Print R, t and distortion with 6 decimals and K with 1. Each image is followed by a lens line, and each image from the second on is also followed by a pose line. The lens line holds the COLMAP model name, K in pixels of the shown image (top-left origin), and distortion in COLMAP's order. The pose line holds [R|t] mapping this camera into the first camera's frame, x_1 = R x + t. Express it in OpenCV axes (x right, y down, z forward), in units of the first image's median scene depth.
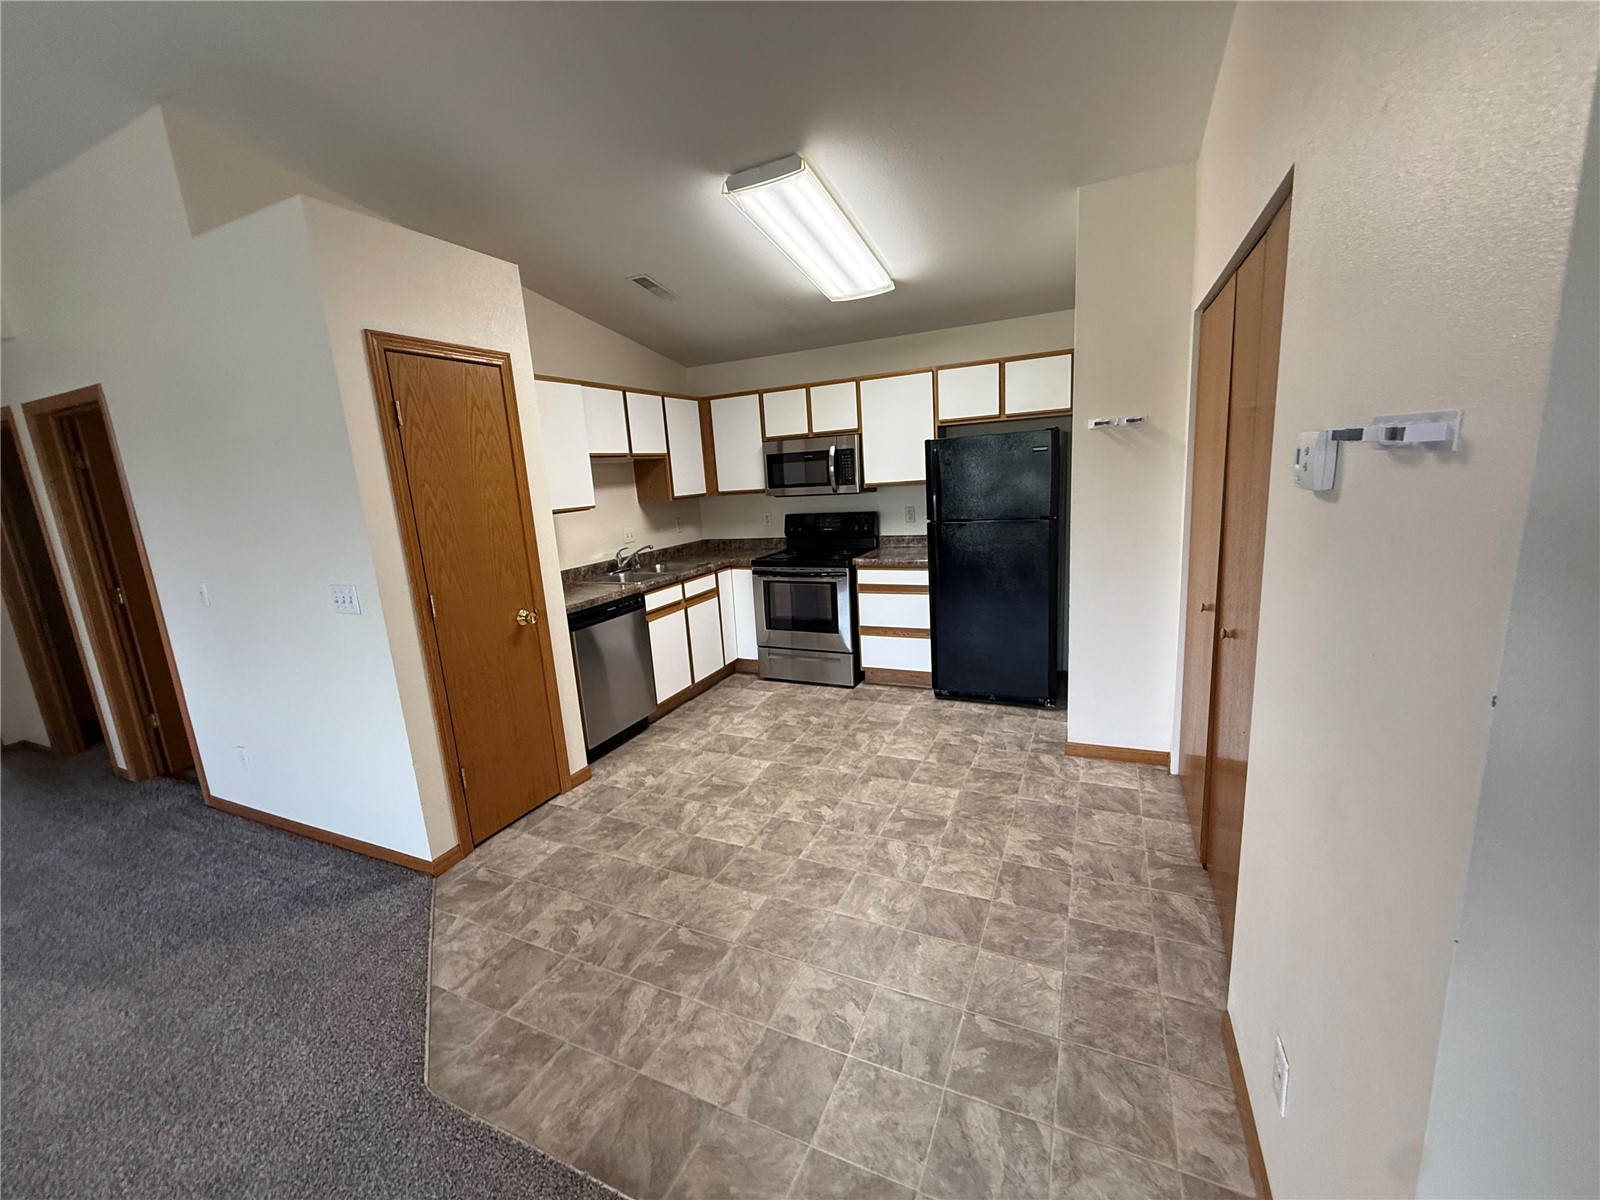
lens RADIAL K [[636.6, 0, 799.3], [0, 636.6, 597.8], [0, 0, 1]] dist [0.000292, 0.000175]
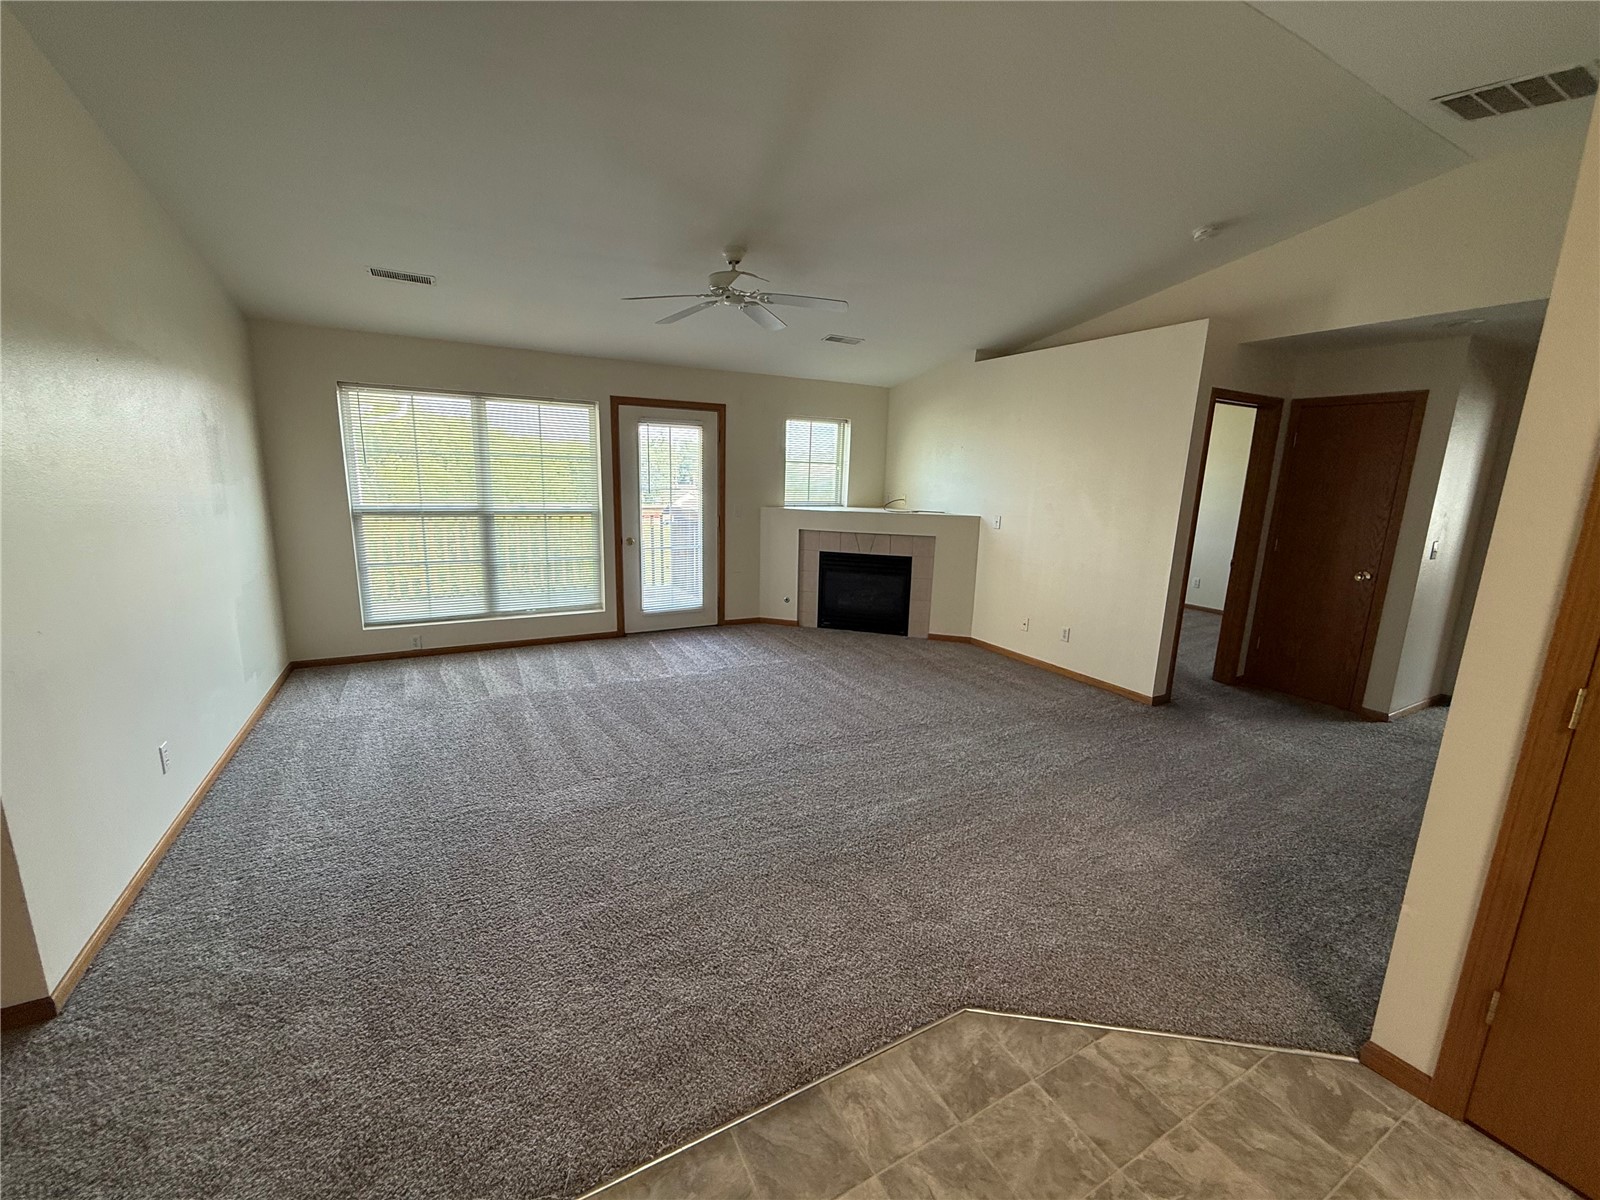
lens RADIAL K [[636.6, 0, 800.4], [0, 636.6, 600.4], [0, 0, 1]] dist [0.000292, 0.000175]
pose [[-0.593831, 0.208350, -0.777146, 0.237173], [-0.143612, 0.922932, 0.357171, -0.195025], [0.791669, 0.323707, -0.518144, 0.850493]]
